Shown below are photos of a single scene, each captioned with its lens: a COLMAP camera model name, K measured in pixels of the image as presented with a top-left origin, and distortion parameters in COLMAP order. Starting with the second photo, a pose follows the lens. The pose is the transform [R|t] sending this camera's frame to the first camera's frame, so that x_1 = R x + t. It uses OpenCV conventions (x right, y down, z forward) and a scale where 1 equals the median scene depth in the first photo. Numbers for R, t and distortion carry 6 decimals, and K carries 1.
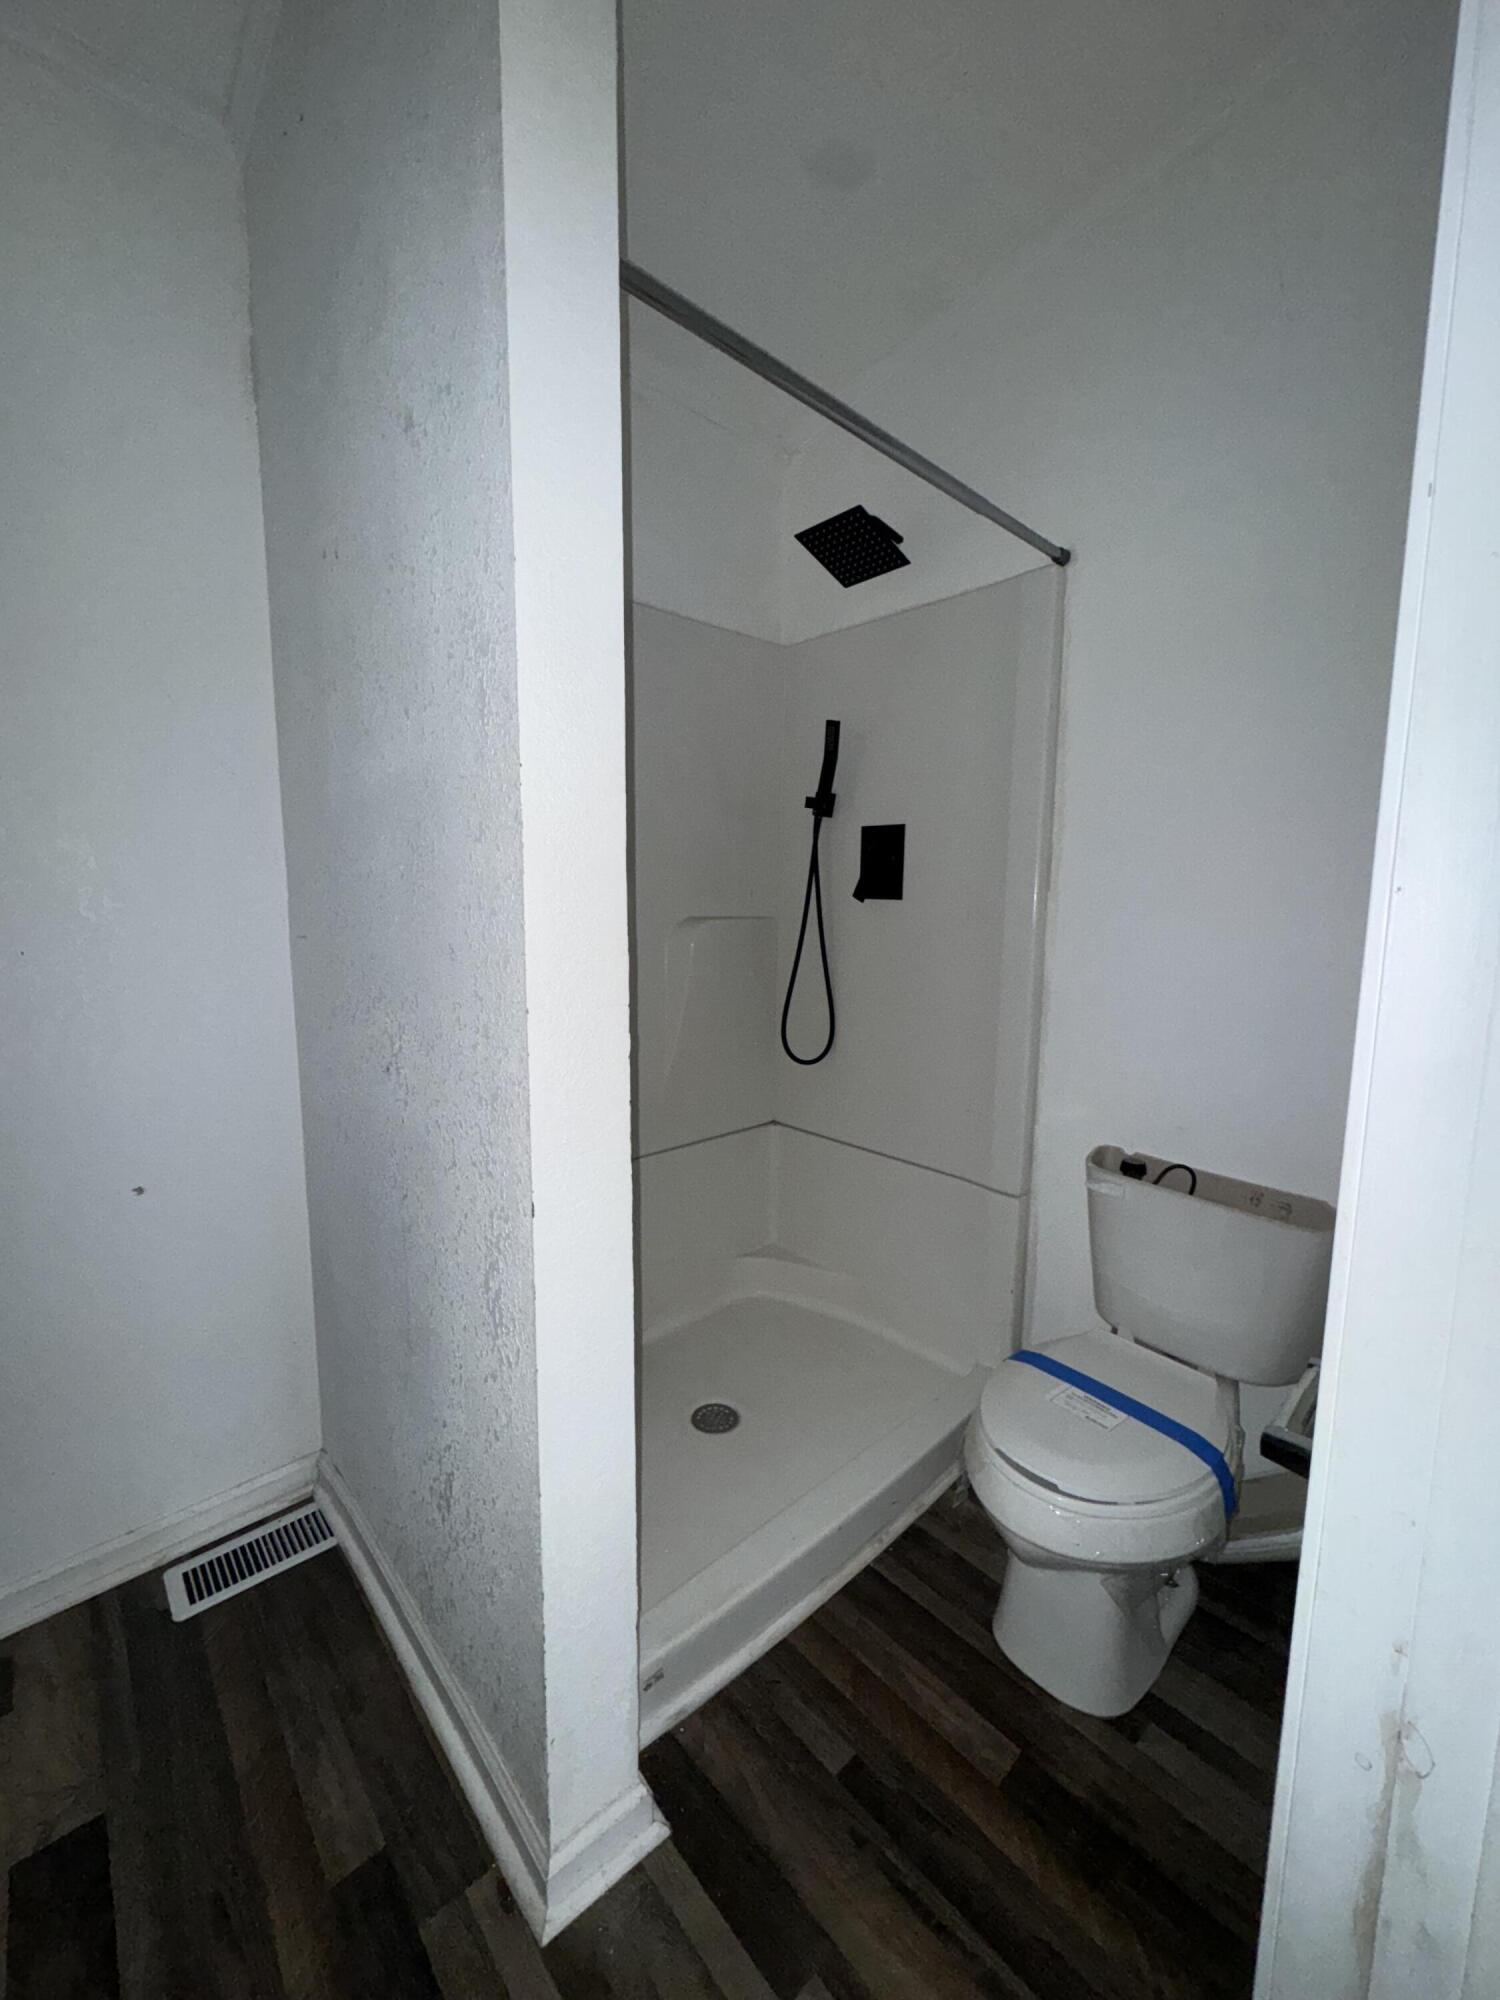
lens RADIAL K [[790.7, 0, 750.0], [0, 790.7, 1000.0], [0, 0, 1]] dist [0.000633, 0.000161]
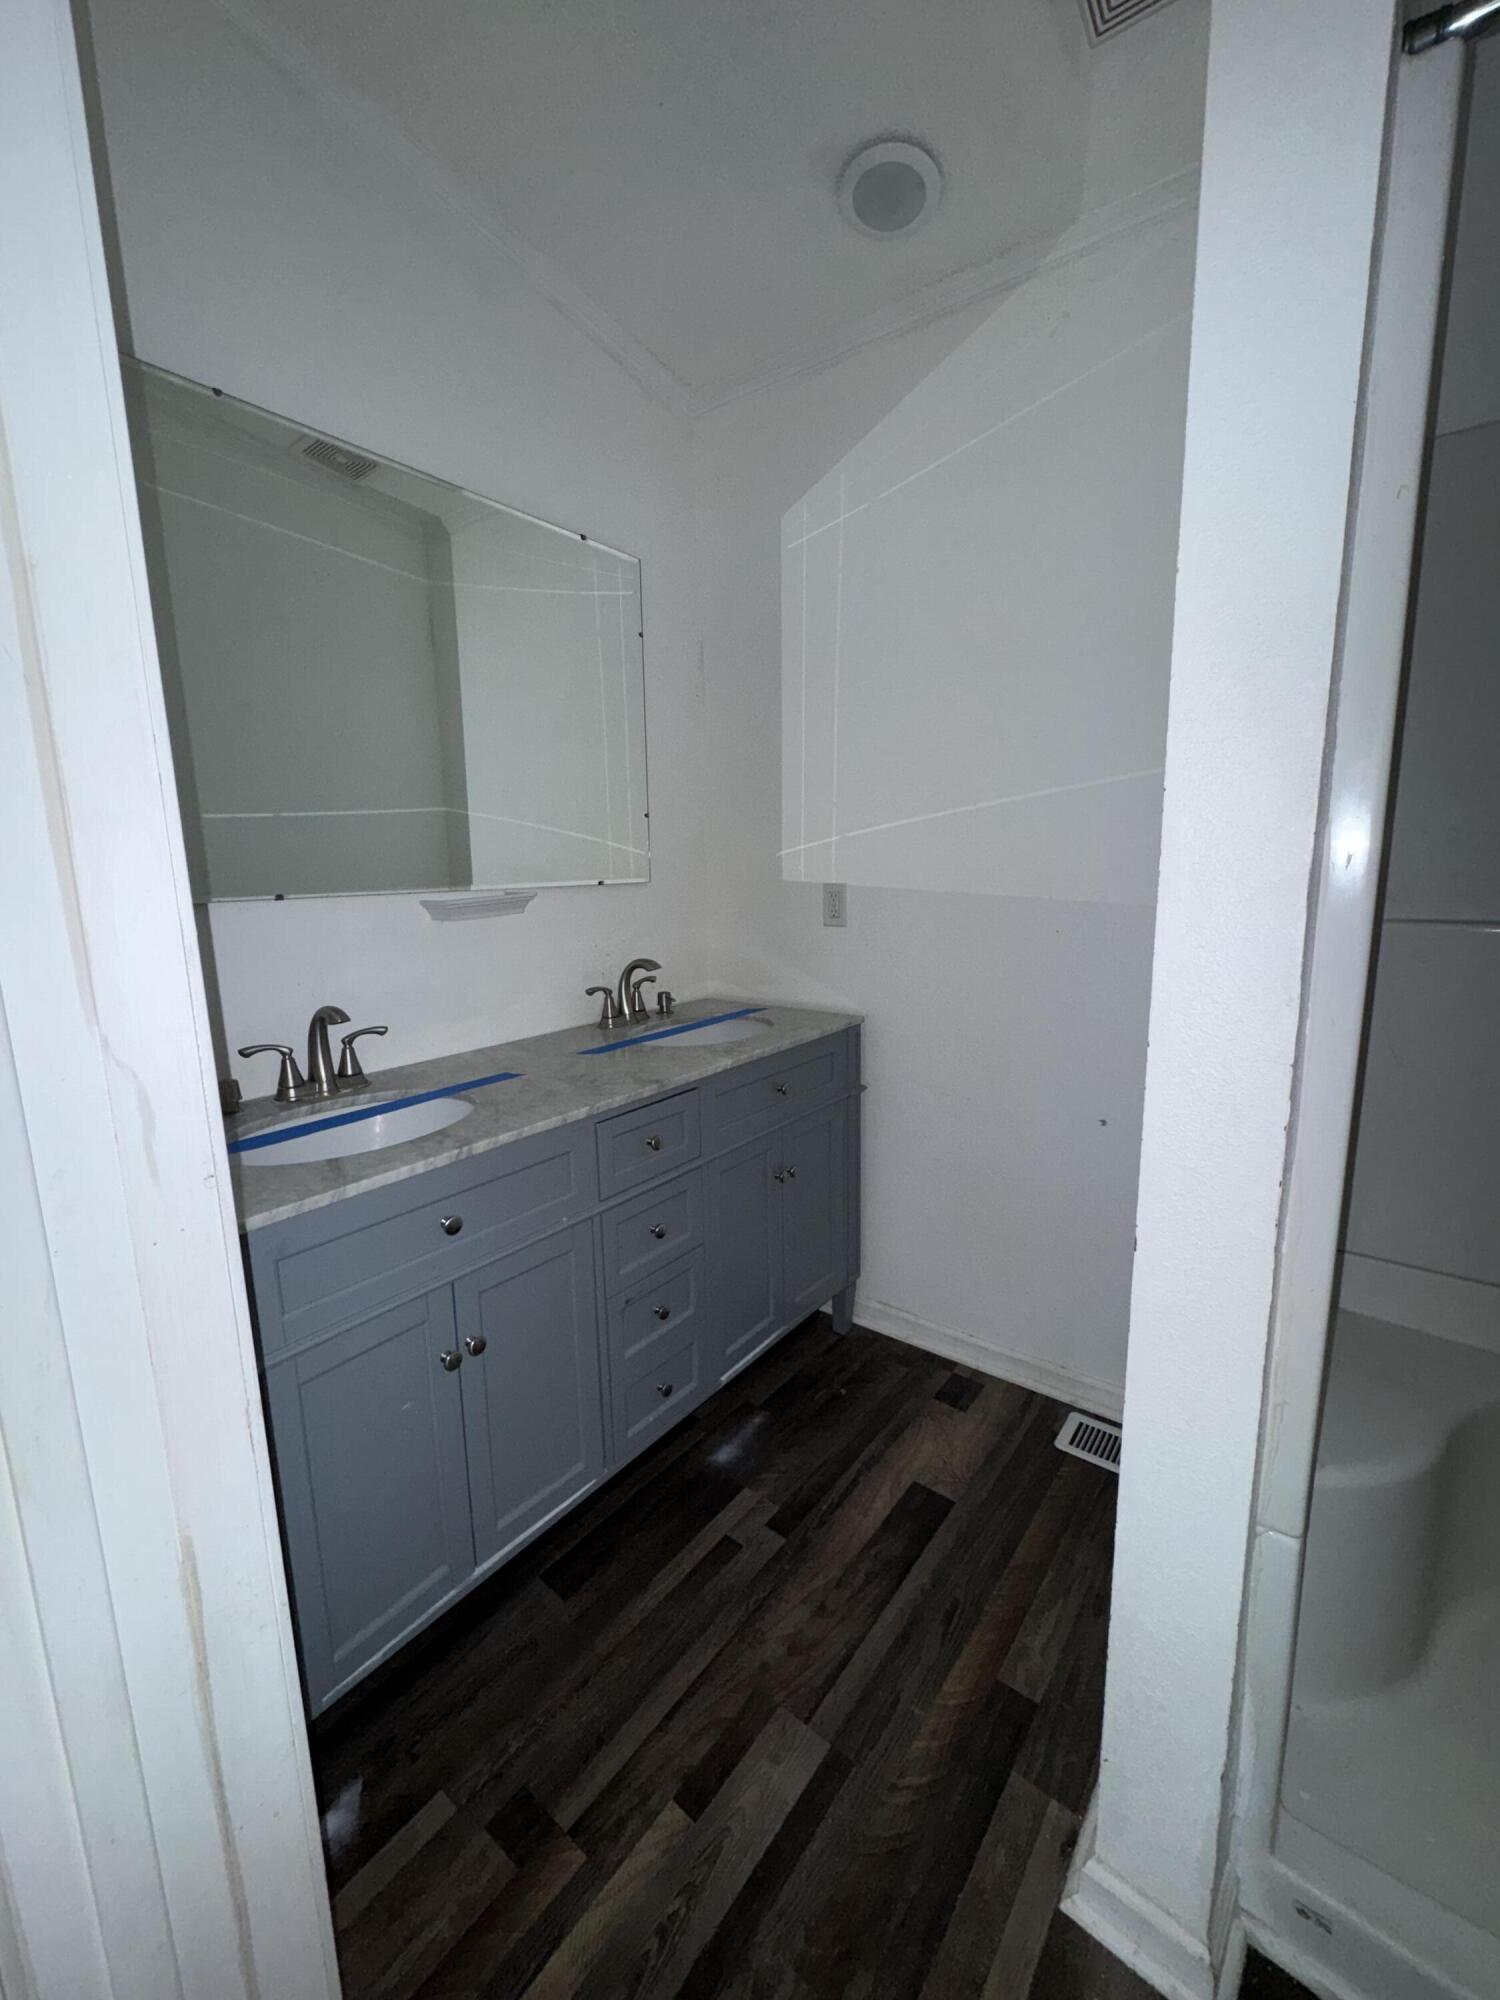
lens RADIAL K [[790.7, 0, 750.0], [0, 790.7, 1000.0], [0, 0, 1]] dist [0.000633, 0.000161]
pose [[0.155914, 0.158214, -0.975018, 0.419194], [-0.101701, 0.984414, 0.143476, -0.093041], [0.982521, 0.076790, 0.169574, 0.258009]]
